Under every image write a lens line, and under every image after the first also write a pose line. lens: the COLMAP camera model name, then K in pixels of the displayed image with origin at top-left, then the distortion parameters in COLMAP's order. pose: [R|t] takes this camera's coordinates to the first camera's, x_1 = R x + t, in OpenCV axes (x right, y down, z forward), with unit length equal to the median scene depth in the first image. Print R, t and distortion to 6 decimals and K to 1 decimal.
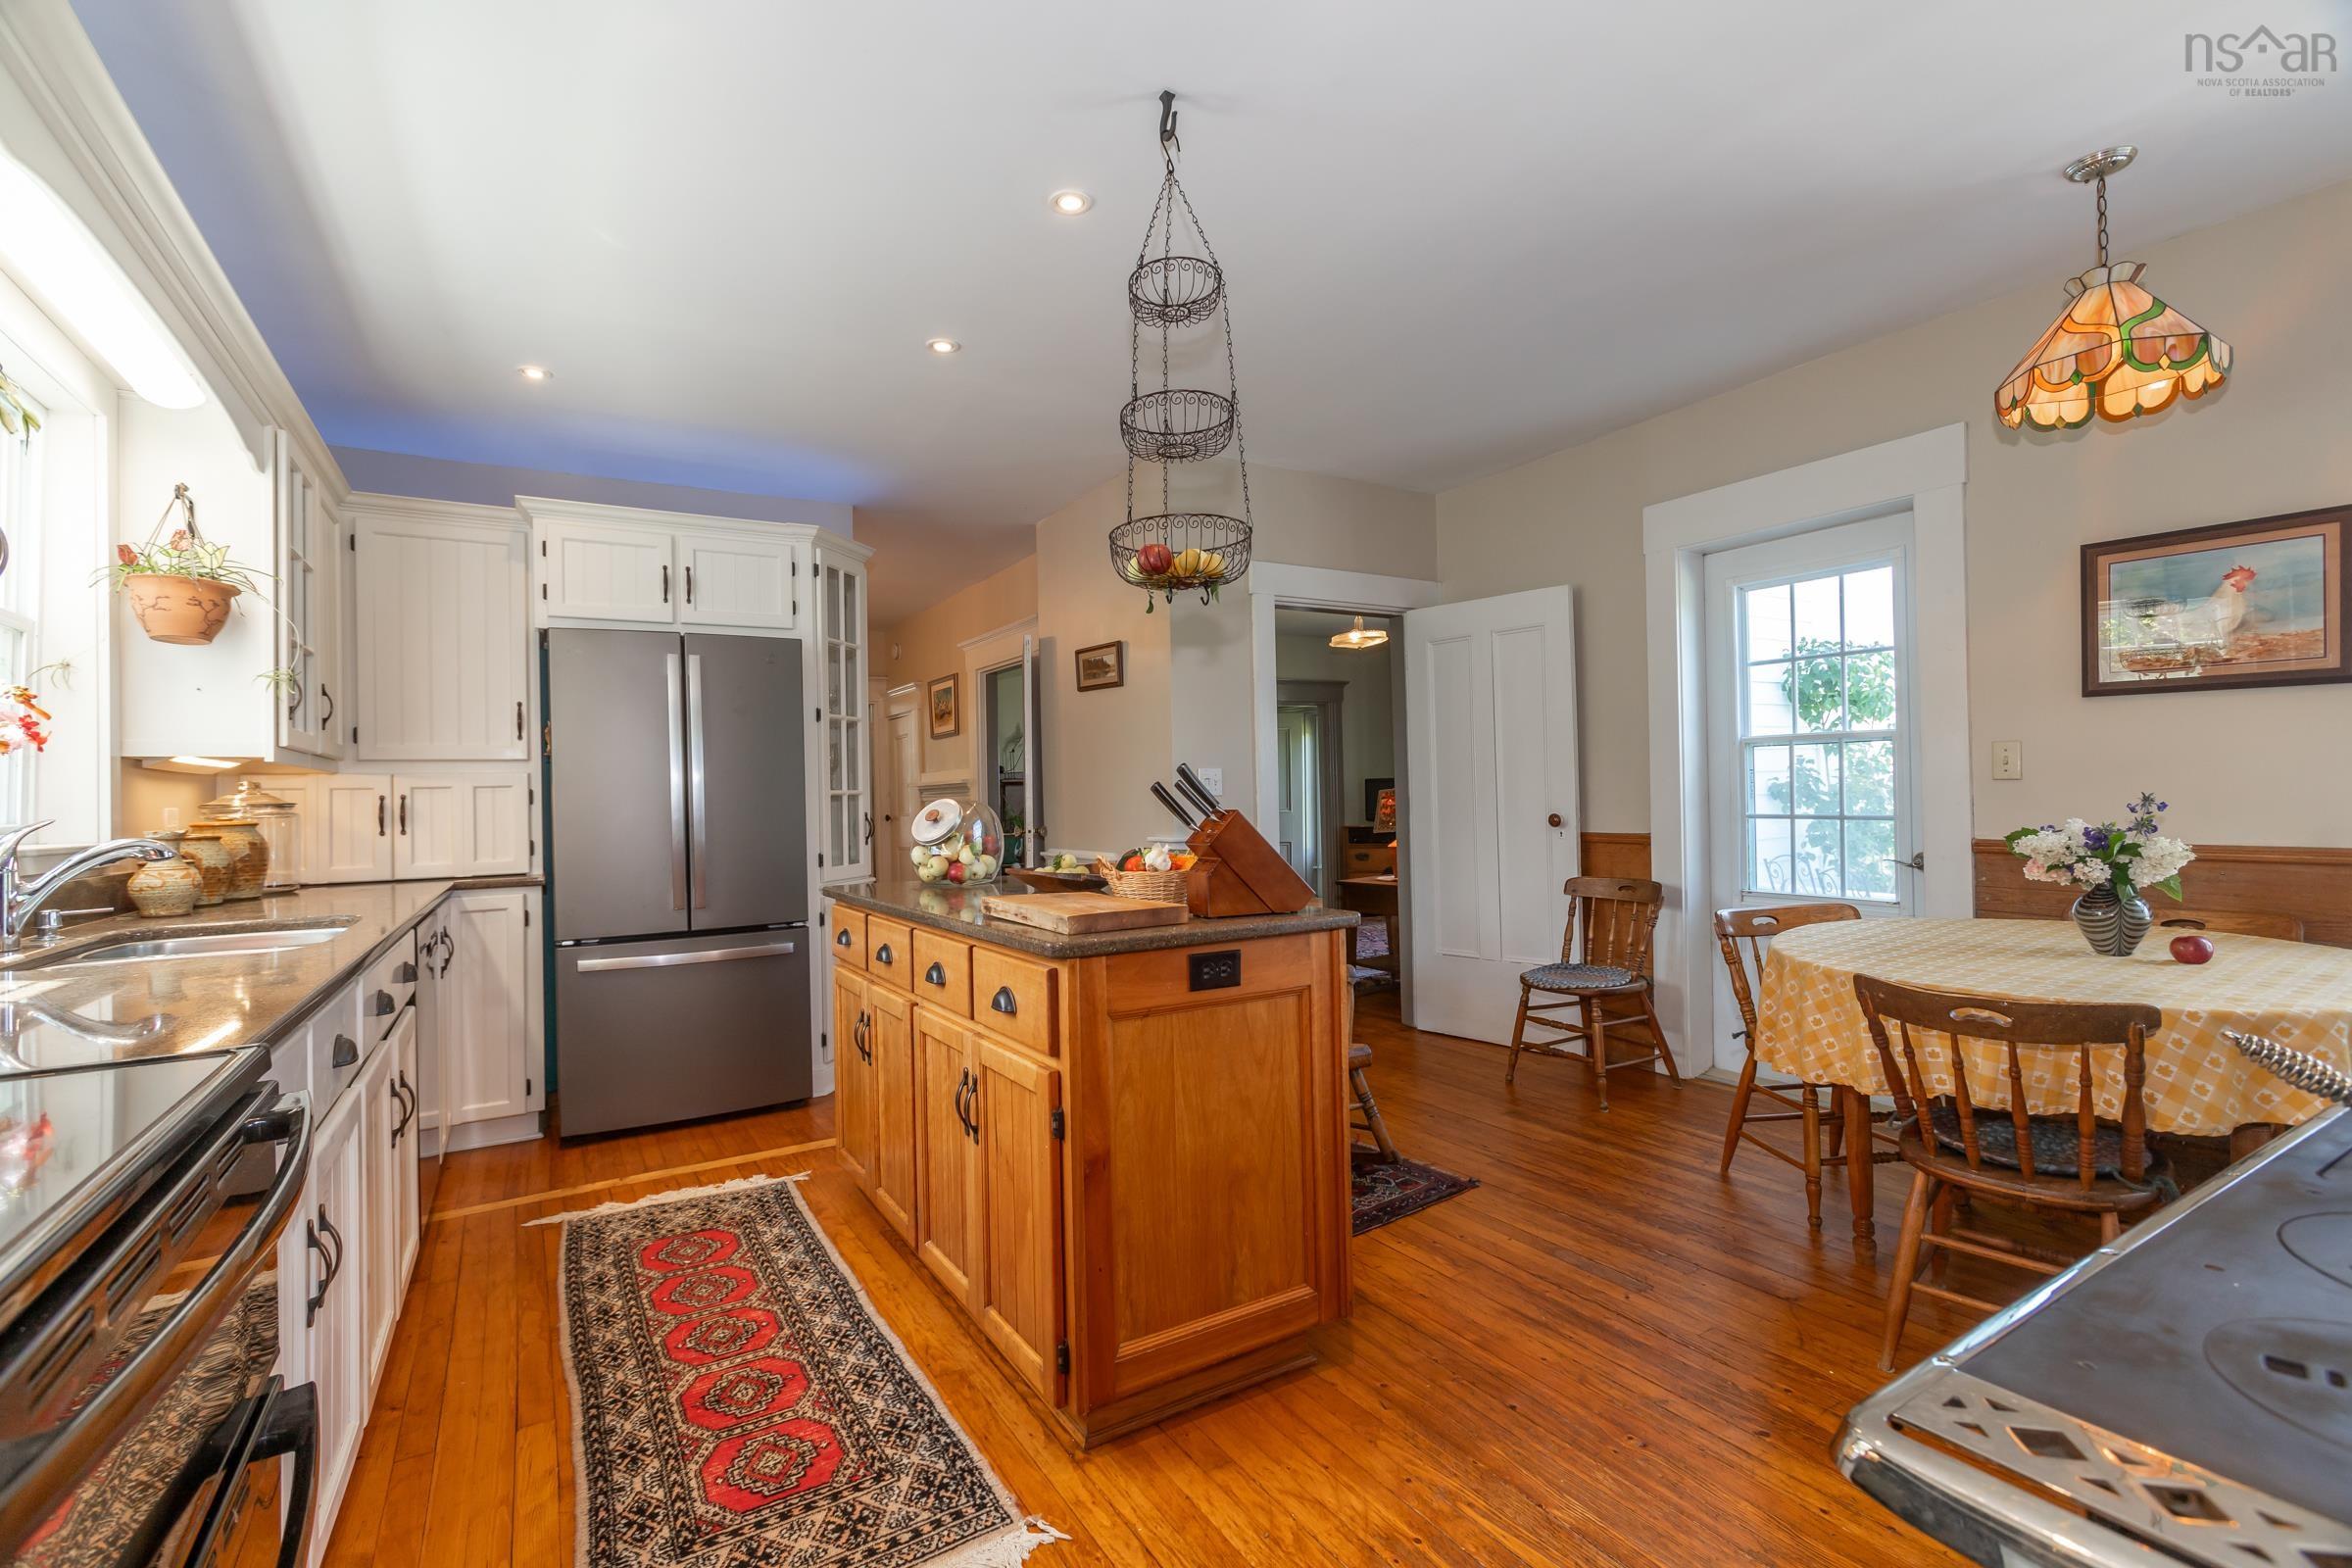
lens RADIAL K [[1056.1, 0, 1176.0], [0, 1056.1, 784.0], [0, 0, 1]] dist [-0.002095, -0.000132]
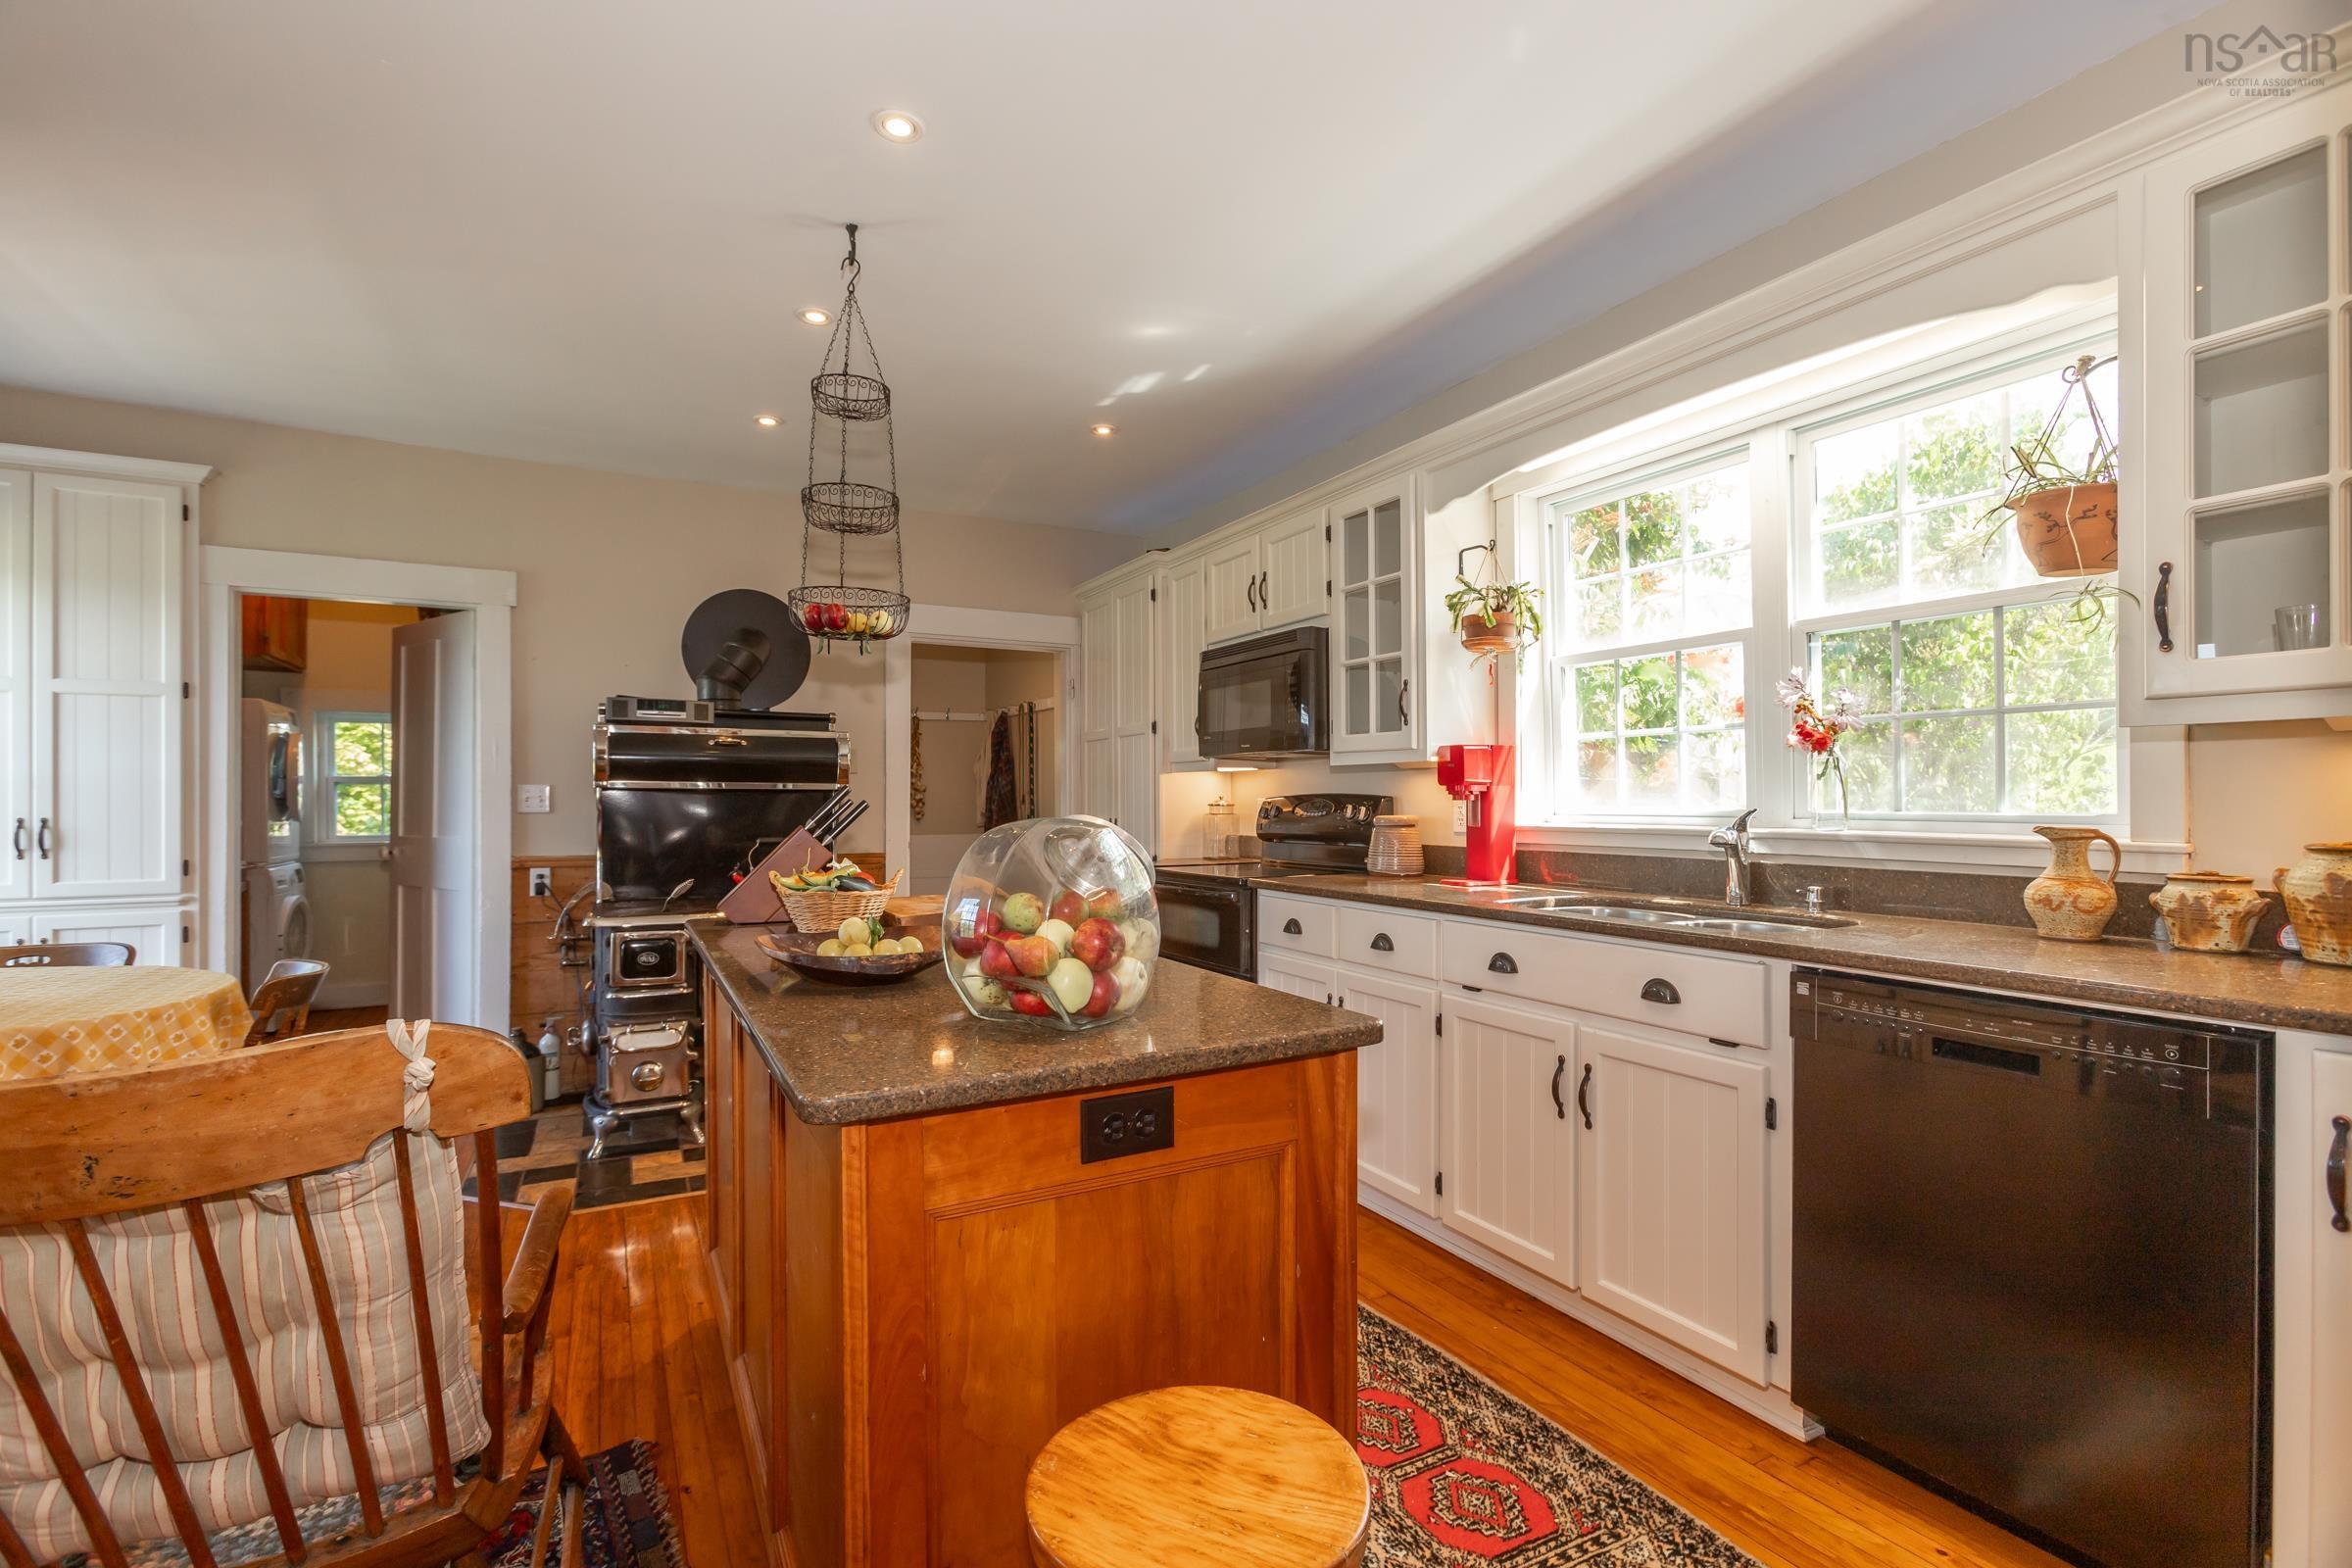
lens RADIAL K [[1056.1, 0, 1176.0], [0, 1056.1, 784.0], [0, 0, 1]] dist [-0.002095, -0.000132]
pose [[-0.998499, 0.025646, 0.048403, -0.326148], [0.024534, 0.999424, -0.023433, 0.012513], [-0.048976, -0.022210, -0.998553, 1.694514]]
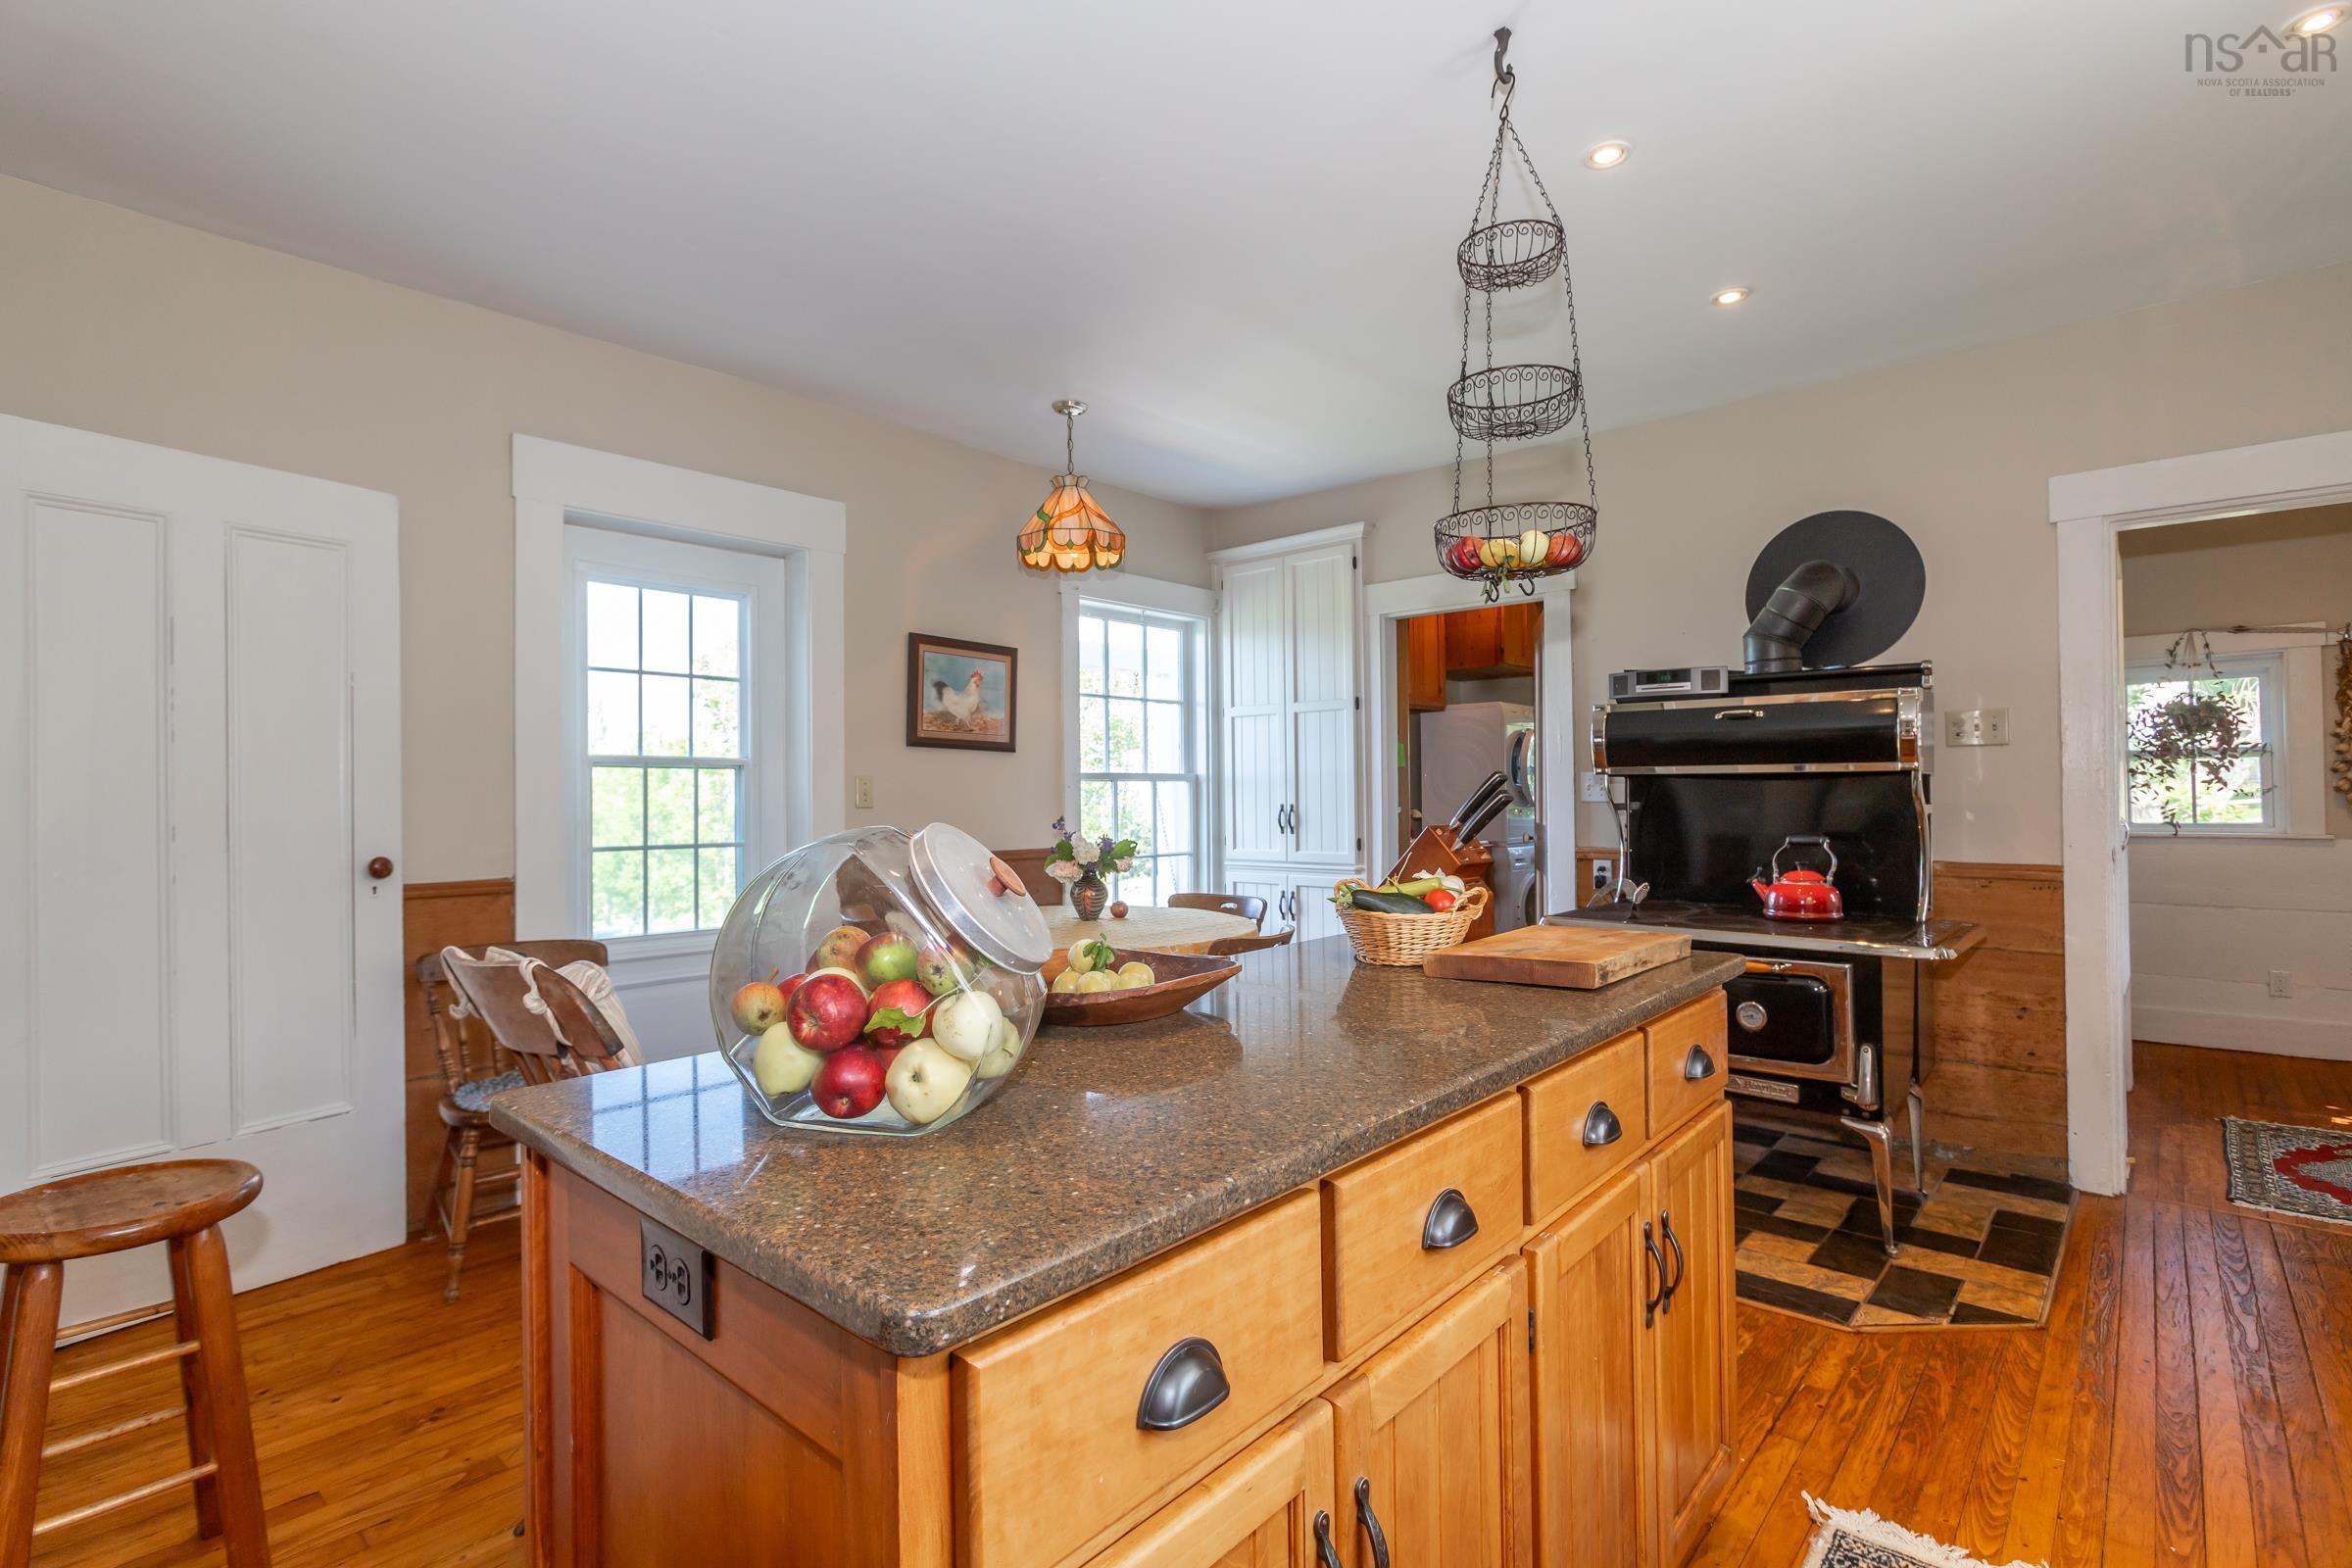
lens RADIAL K [[1124.0, 0, 1176.0], [0, 1124.0, 784.0], [0, 0, 1]] dist [-0.001897, -0.000133]
pose [[-0.302253, 0.034679, 0.952597, -0.652594], [0.008972, 0.999397, -0.033536, 0.018265], [-0.953186, -0.001590, -0.302382, 1.206698]]
